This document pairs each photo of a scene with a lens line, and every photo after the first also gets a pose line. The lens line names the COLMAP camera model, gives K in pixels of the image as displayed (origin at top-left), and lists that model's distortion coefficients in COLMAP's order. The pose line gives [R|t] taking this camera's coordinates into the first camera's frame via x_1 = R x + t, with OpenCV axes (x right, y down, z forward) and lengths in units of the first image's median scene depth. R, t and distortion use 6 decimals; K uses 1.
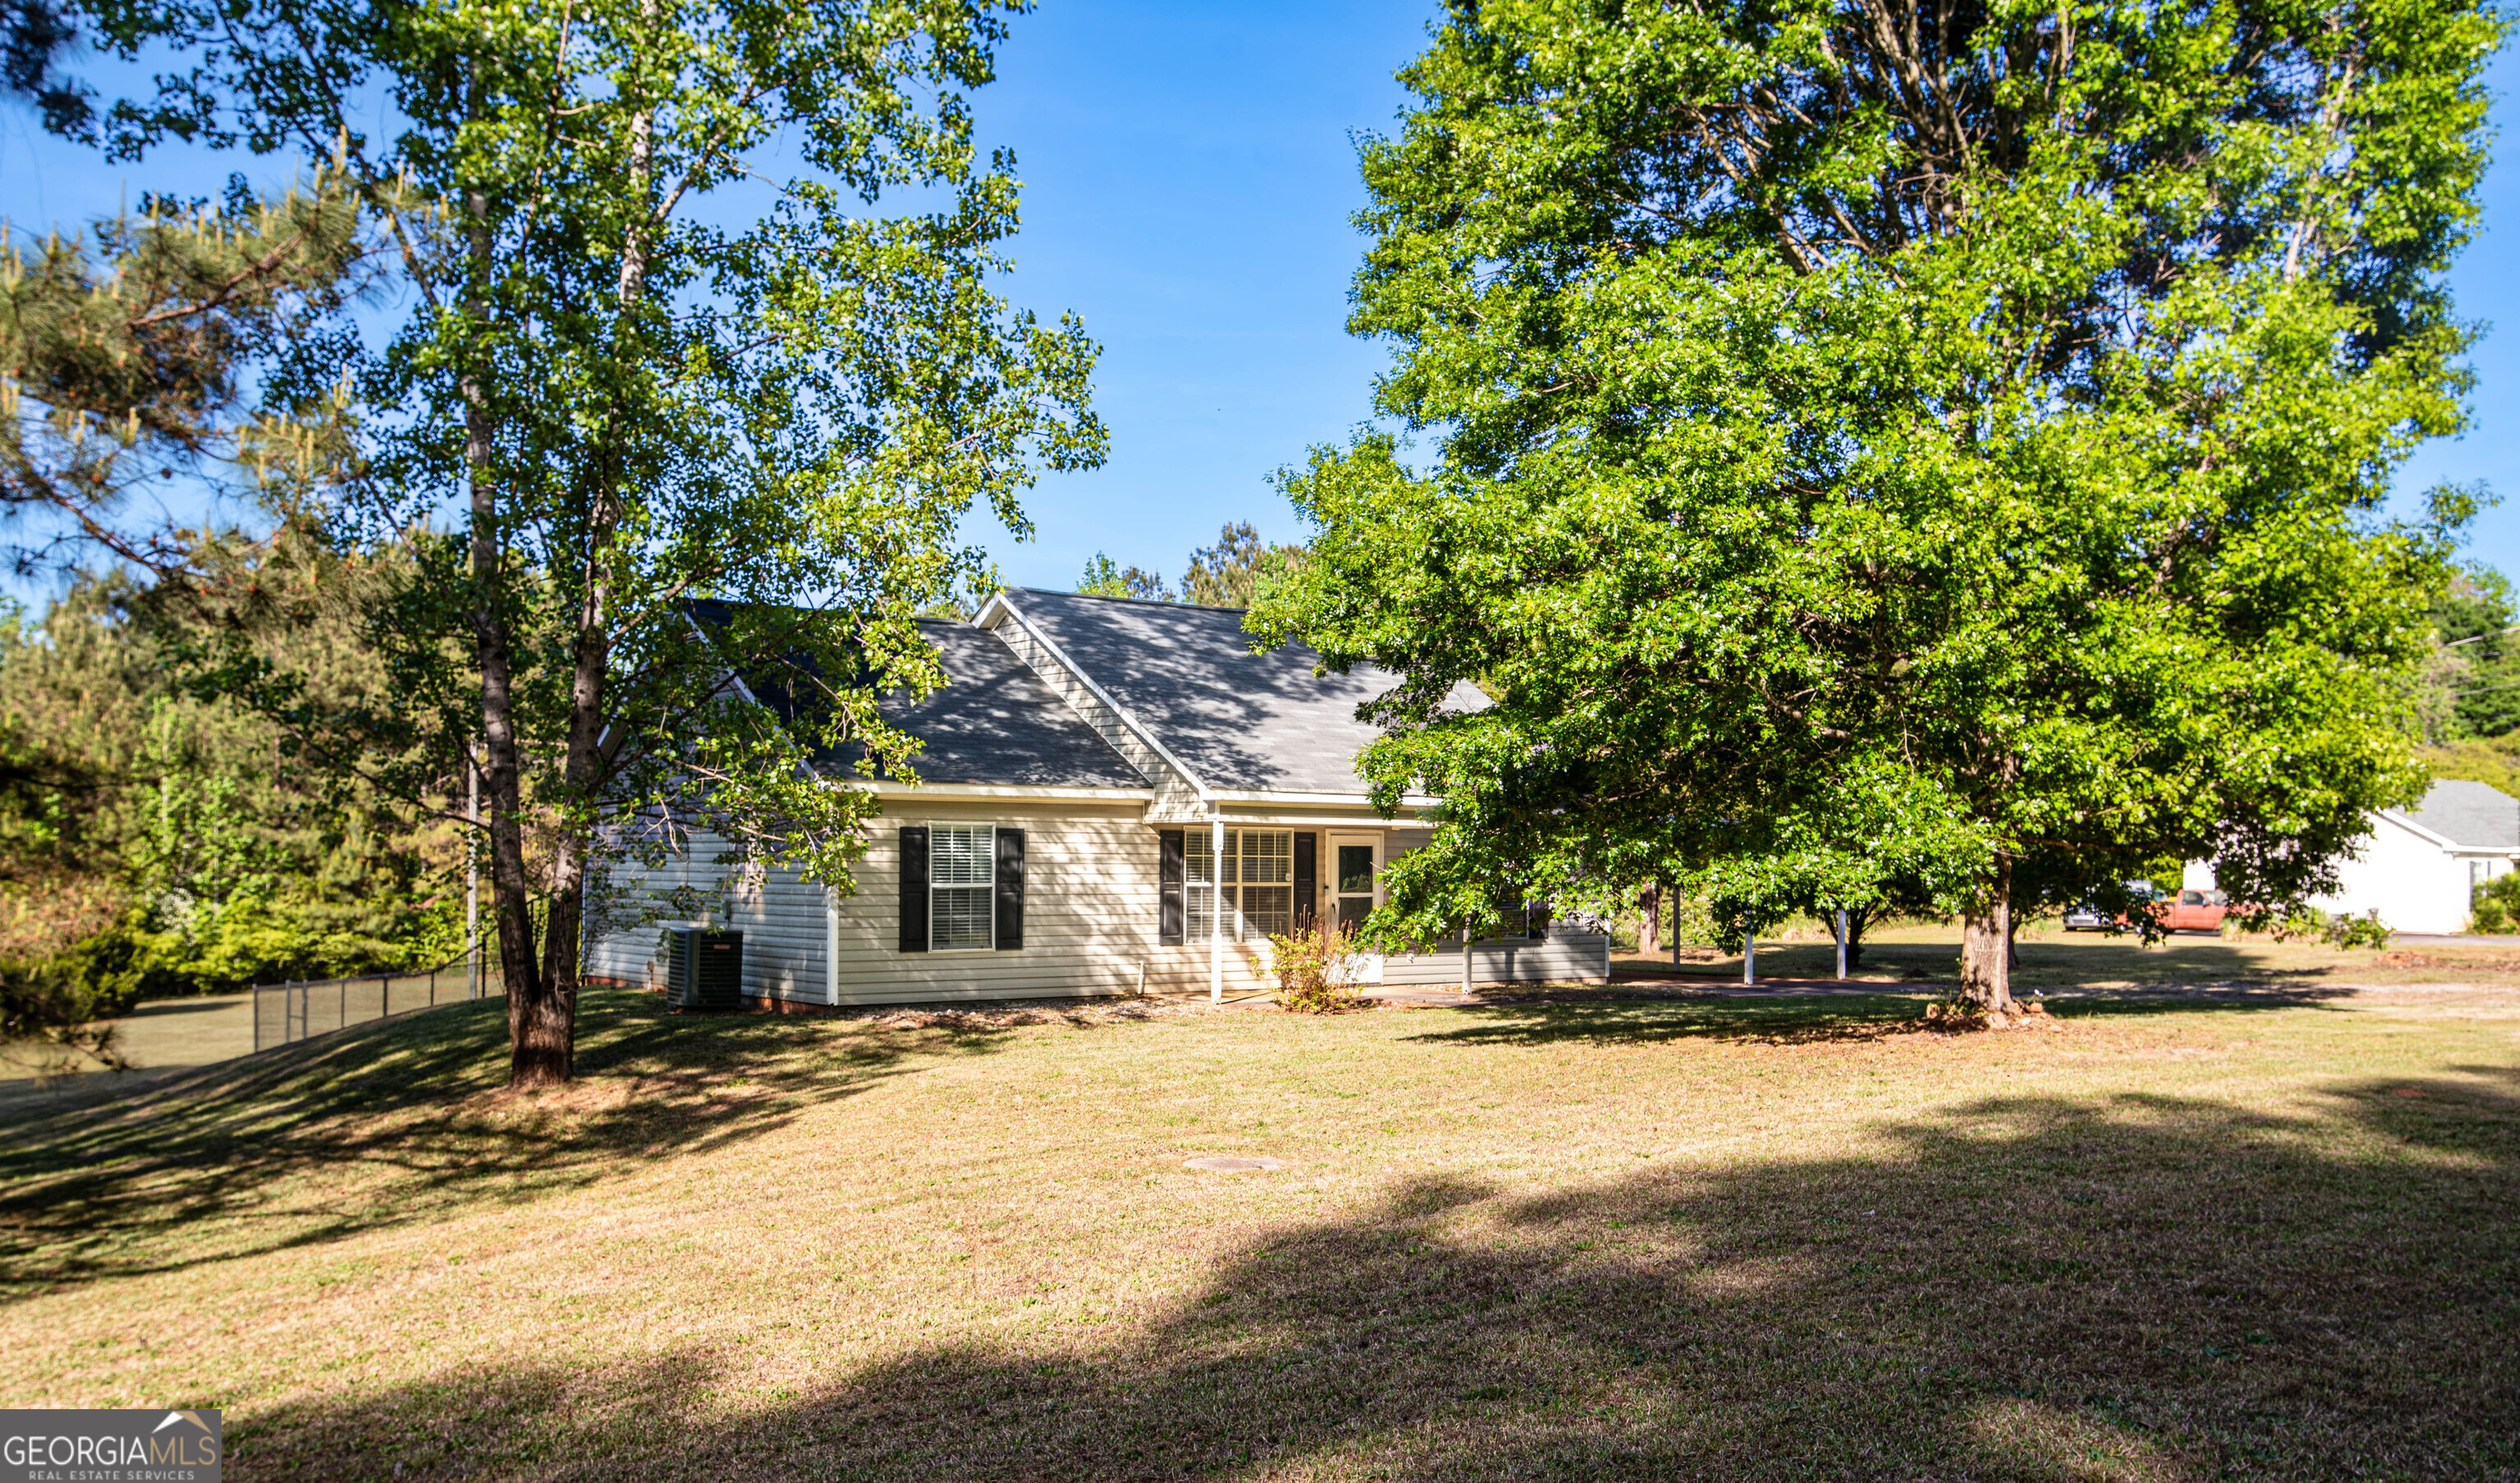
lens RADIAL K [[2047.6, 0, 1260.0], [0, 2047.6, 741.5], [0, 0, 1]] dist [0.070240, -0.067836]
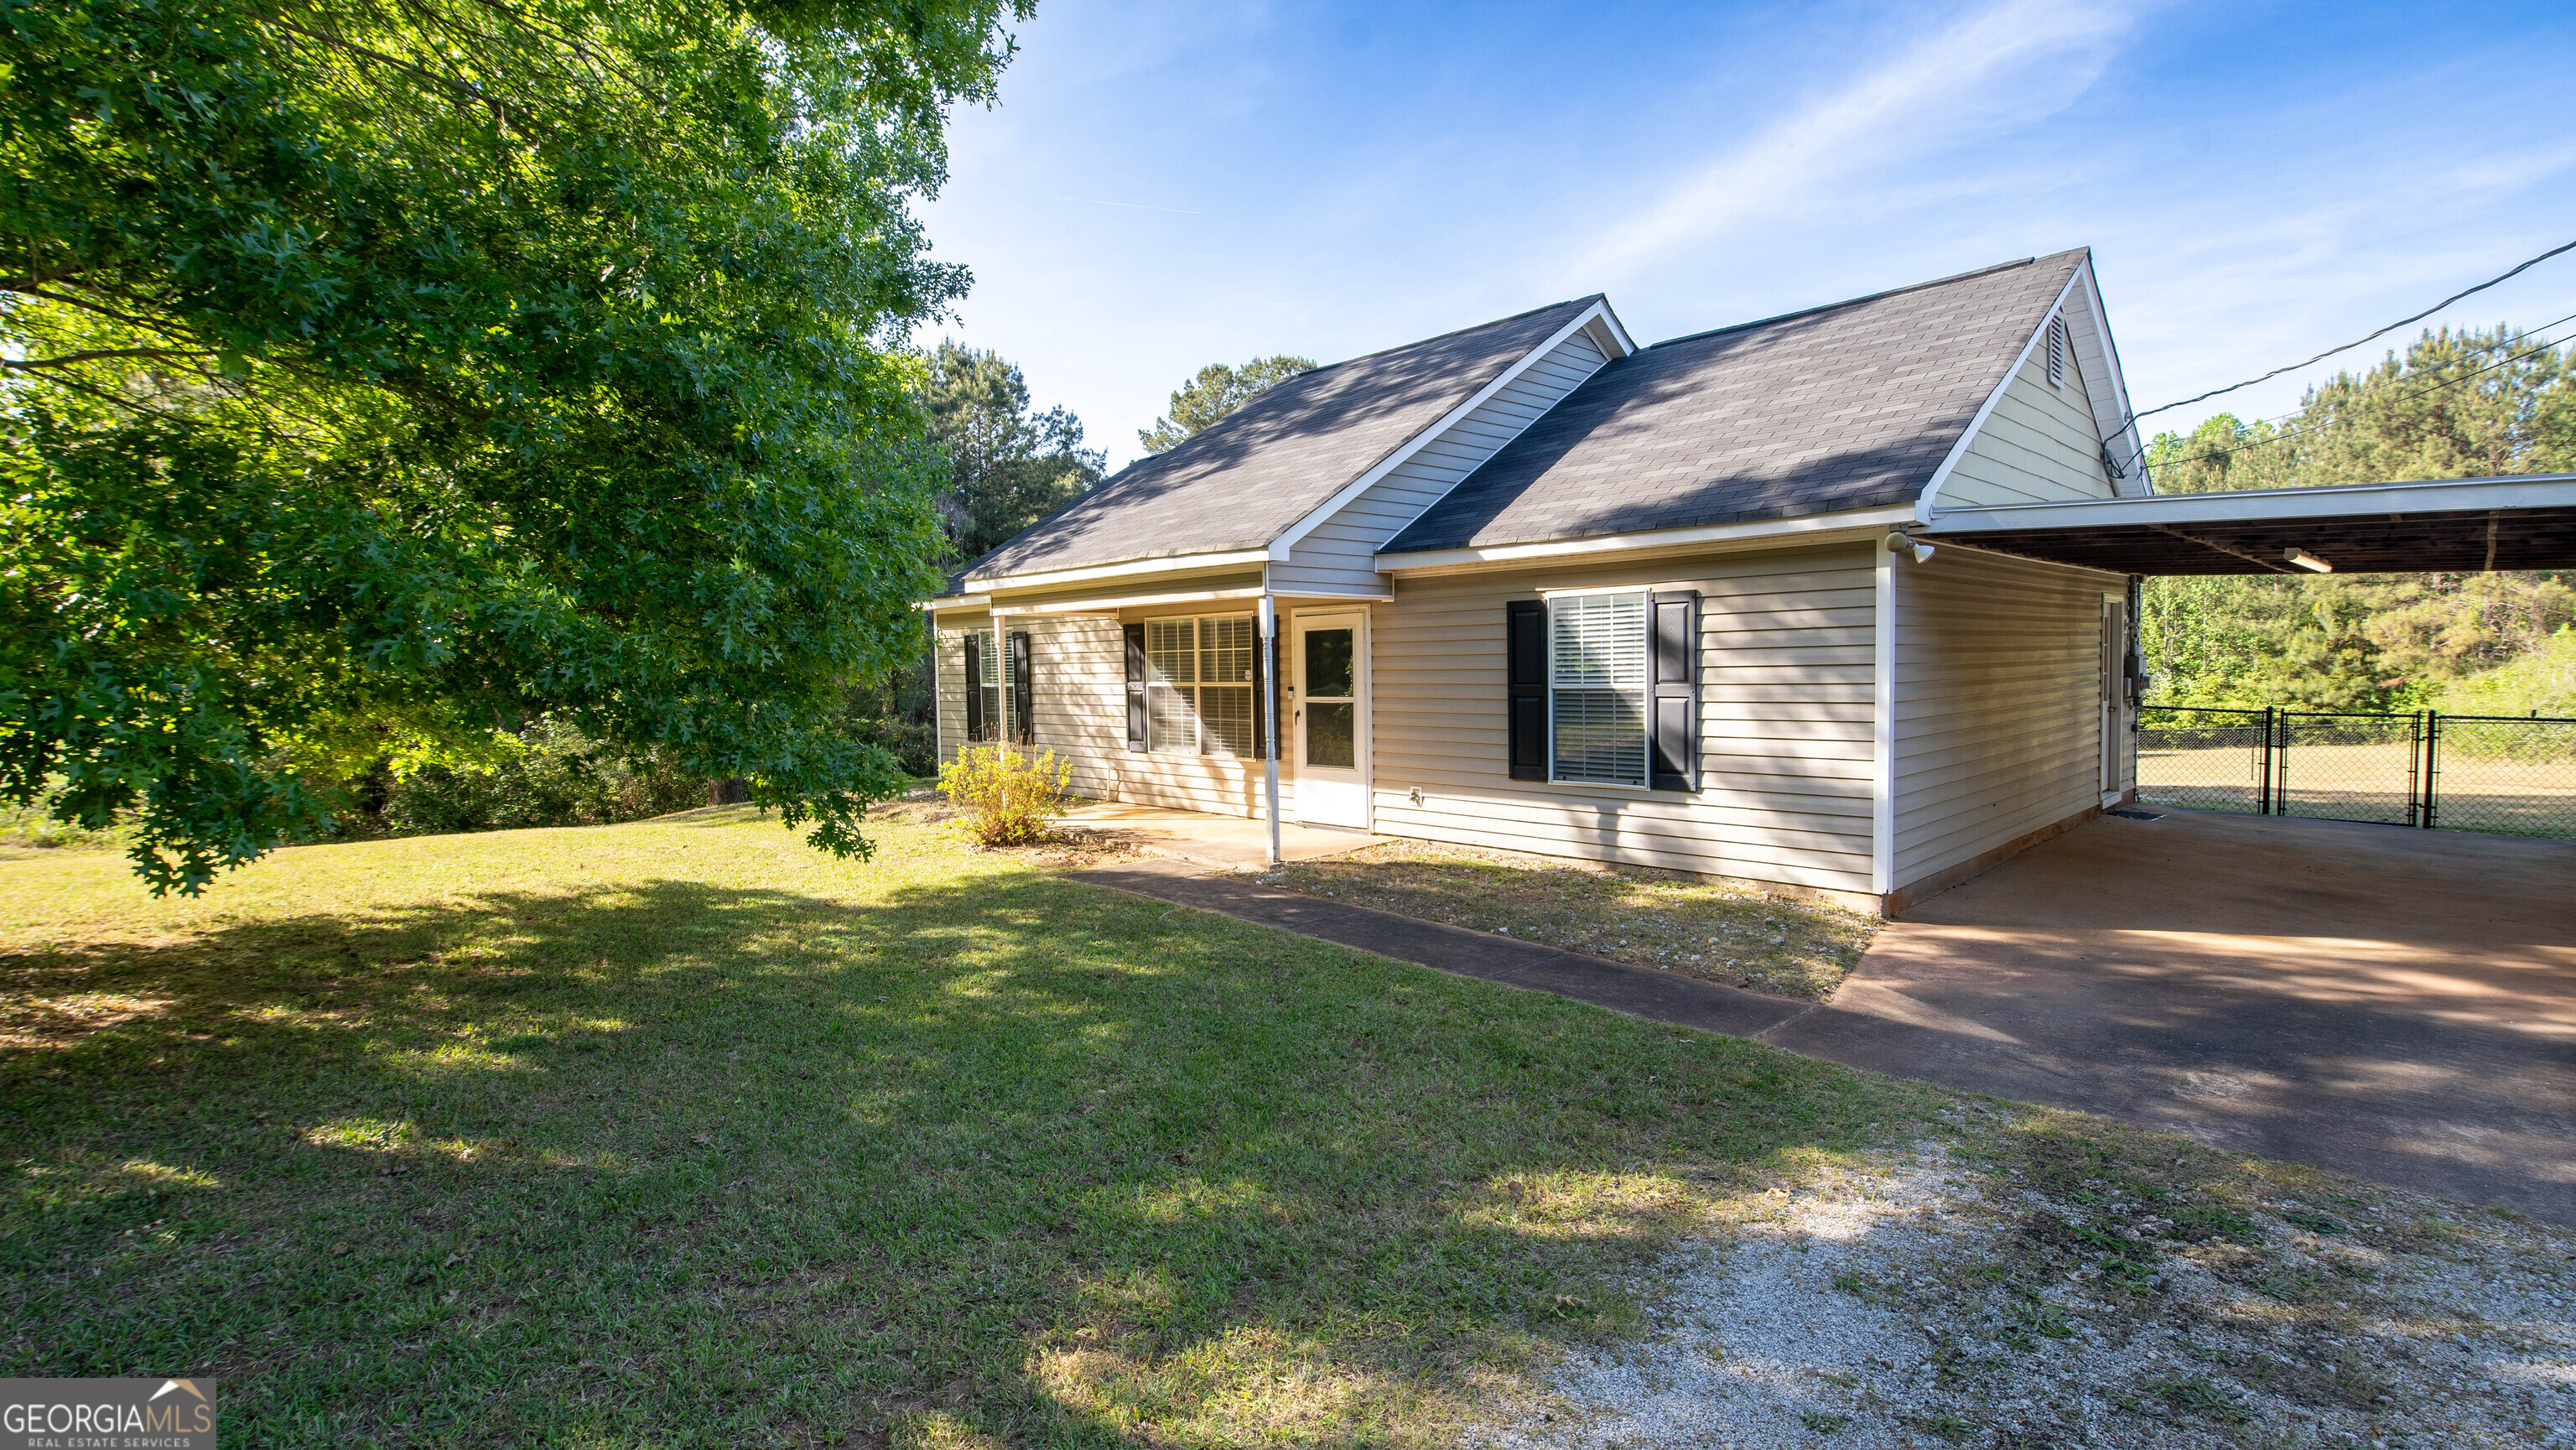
lens RADIAL K [[1169.6, 0, 1288.0], [0, 1169.6, 725.0], [0, 0, 1]] dist [-0.018823, -0.000374]
pose [[0.107519, 0.045624, -0.993156, 0.629519], [0.078299, 0.995455, 0.054207, 0.085501], [0.991115, -0.083592, 0.103458, 1.329866]]
